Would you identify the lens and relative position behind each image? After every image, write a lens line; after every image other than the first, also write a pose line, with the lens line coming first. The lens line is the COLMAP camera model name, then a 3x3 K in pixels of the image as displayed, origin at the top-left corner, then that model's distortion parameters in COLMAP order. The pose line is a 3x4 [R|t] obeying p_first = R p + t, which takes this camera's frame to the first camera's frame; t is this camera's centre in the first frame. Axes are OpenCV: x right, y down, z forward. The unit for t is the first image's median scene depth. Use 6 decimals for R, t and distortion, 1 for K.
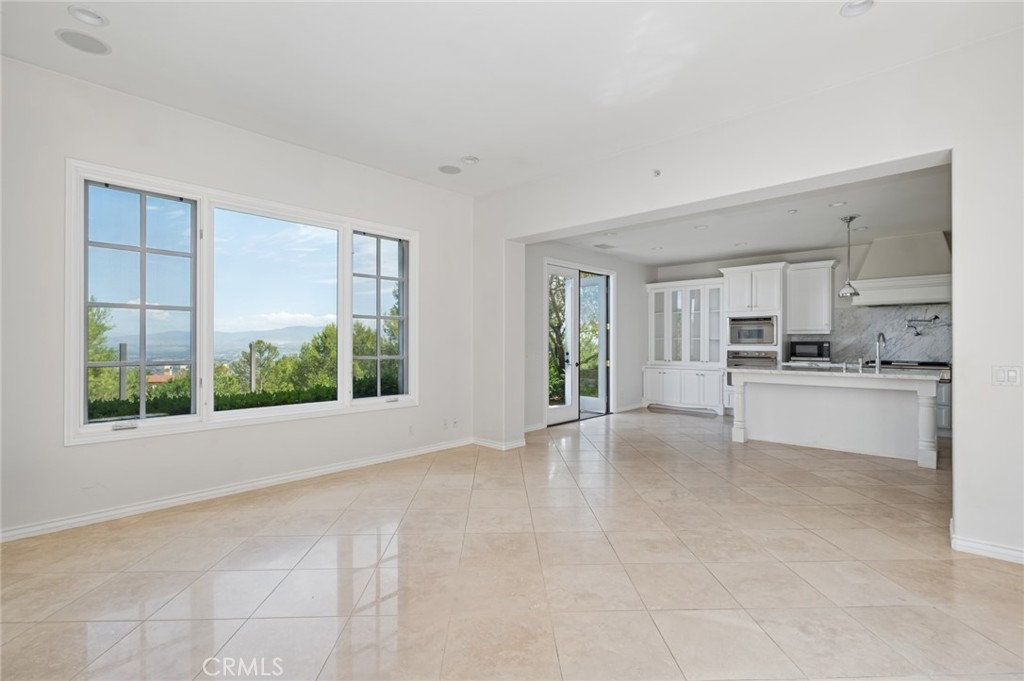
lens RADIAL K [[472.7, 0, 512.0], [0, 472.7, 340.5], [0, 0, 1]] dist [0.000474, 0.000502]
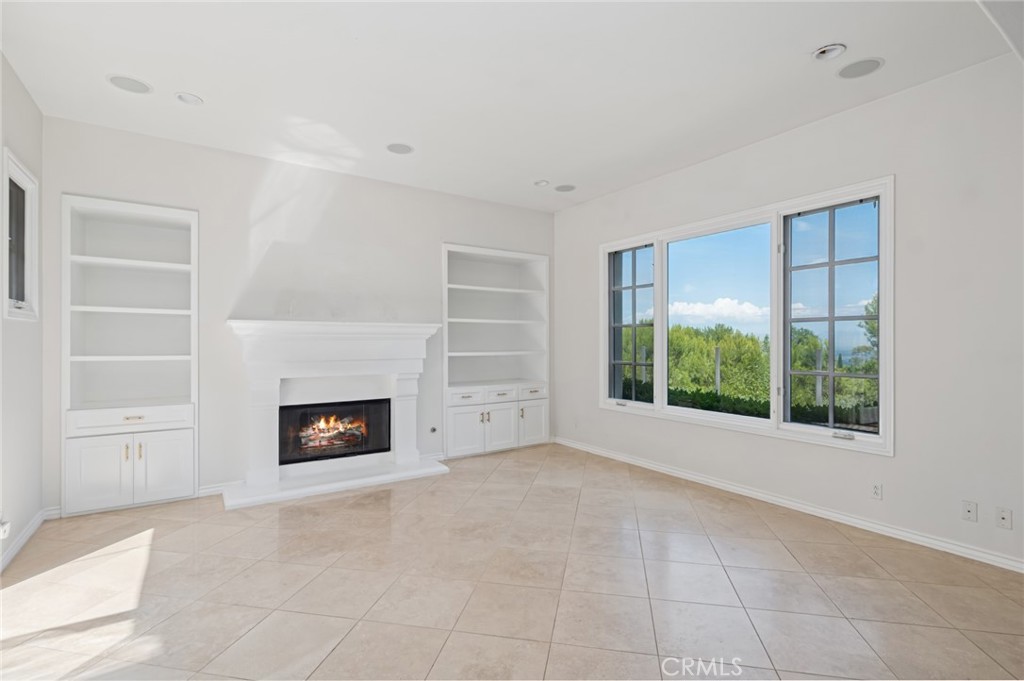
lens RADIAL K [[477.6, 0, 516.2], [0, 477.6, 340.7], [0, 0, 1]] dist [0.000250, 0.000038]
pose [[-0.222942, -0.002007, -0.974830, 0.362593], [0.000265, 0.999998, -0.002120, -0.009400], [0.974832, -0.000731, -0.222941, 0.462528]]
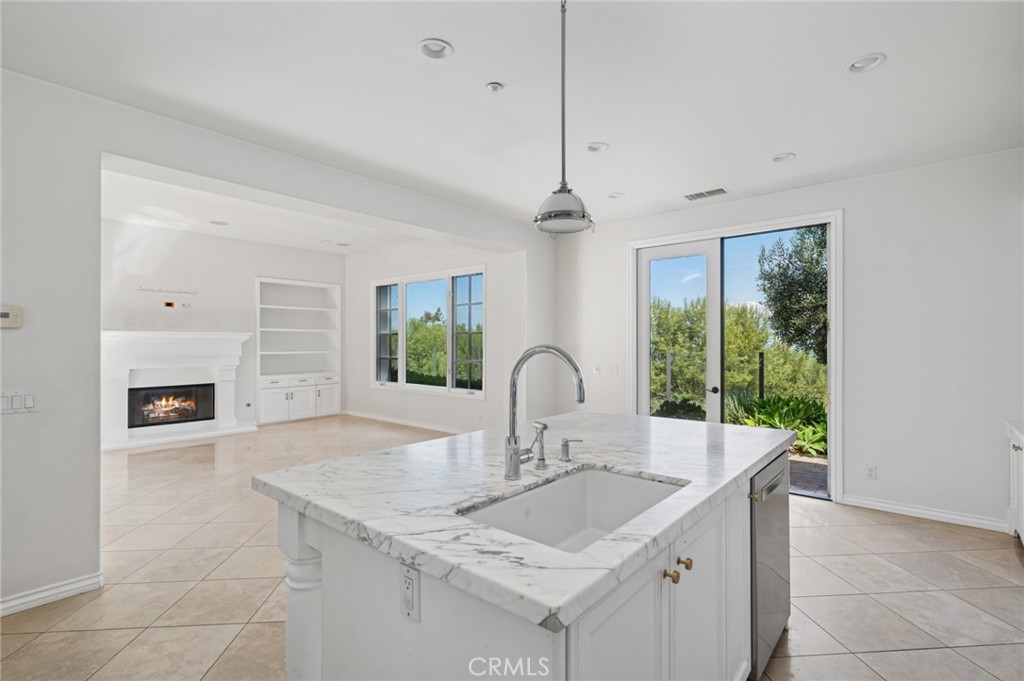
lens RADIAL K [[477.6, 0, 516.2], [0, 477.6, 340.7], [0, 0, 1]] dist [0.000250, 0.000038]
pose [[0.049900, -0.004617, -0.998744, 0.765686], [0.000596, 0.999989, -0.004593, -0.012673], [0.998754, -0.000366, 0.049902, 0.714654]]
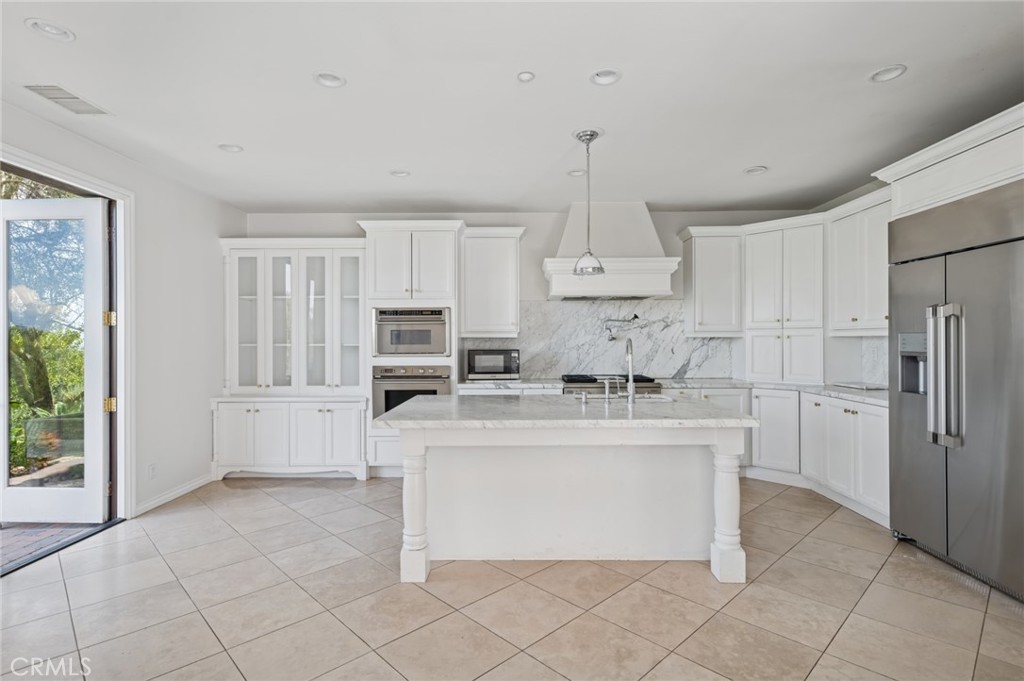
lens RADIAL K [[509.3, 0, 512.0], [0, 509.3, 340.5], [0, 0, 1]] dist [0.008548, 0.000511]
pose [[0.740019, -0.002993, 0.672579, 0.176820], [0.001978, 0.999995, 0.002274, -0.011288], [-0.672583, -0.000352, 0.740022, 0.459641]]
